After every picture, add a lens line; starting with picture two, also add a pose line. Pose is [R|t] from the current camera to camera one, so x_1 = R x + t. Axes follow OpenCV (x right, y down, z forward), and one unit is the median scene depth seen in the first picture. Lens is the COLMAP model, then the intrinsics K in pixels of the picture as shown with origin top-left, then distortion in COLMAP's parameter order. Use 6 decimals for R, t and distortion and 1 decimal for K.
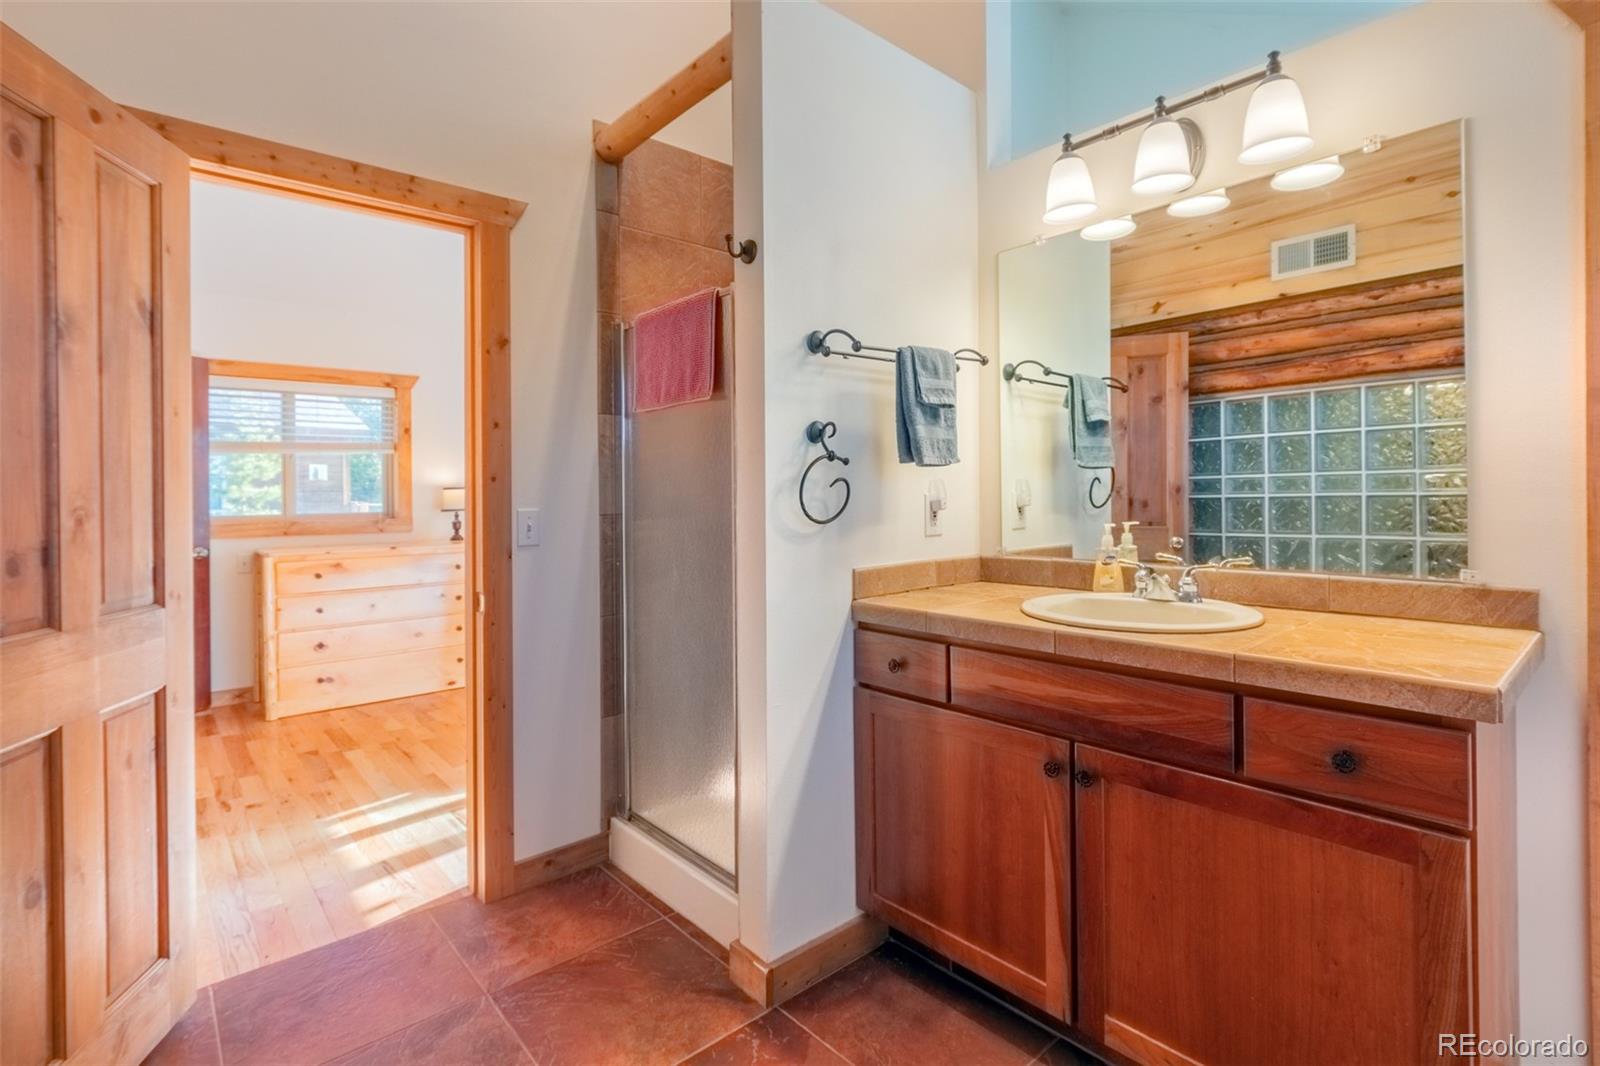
lens RADIAL K [[744.1, 0, 800.0], [0, 744.1, 533.0], [0, 0, 1]] dist [0.000481, -0.000387]
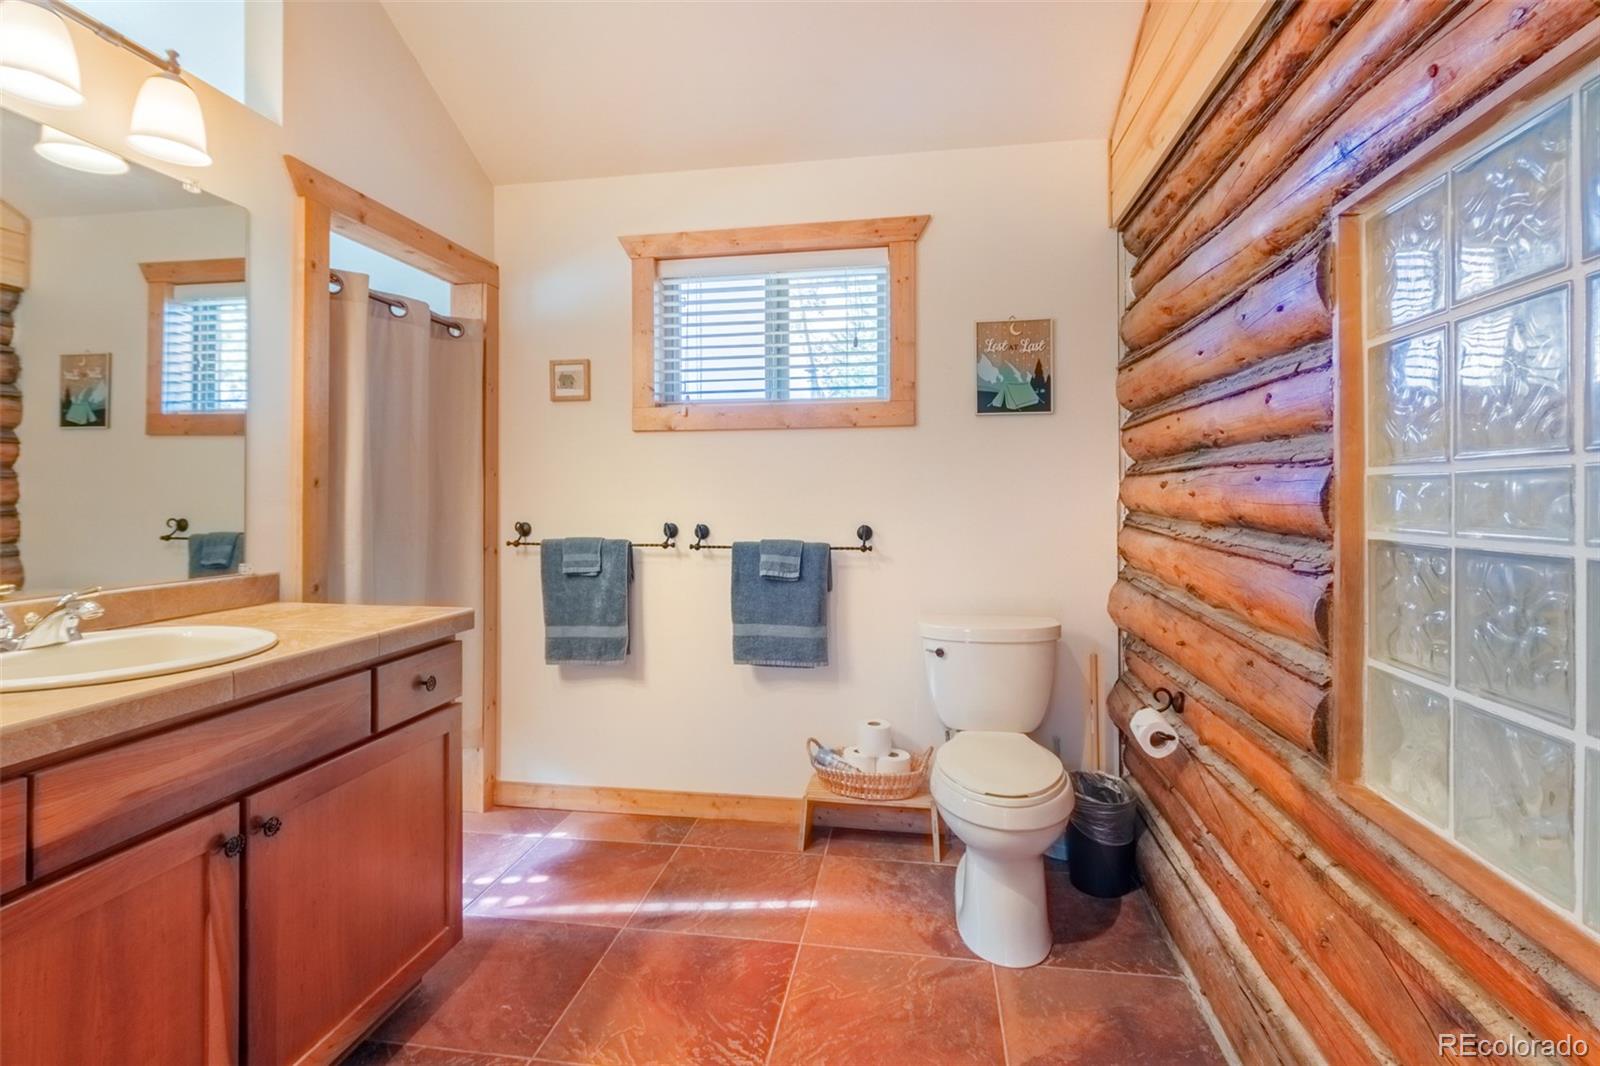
lens RADIAL K [[778.9, 0, 802.8], [0, 778.9, 495.4], [0, 0, 1]] dist [-0.001946, -0.000779]
pose [[-0.622323, 0.016028, 0.782597, -0.663979], [0.050206, 0.998549, 0.019474, -0.039132], [-0.781149, 0.051410, -0.622225, 0.994239]]
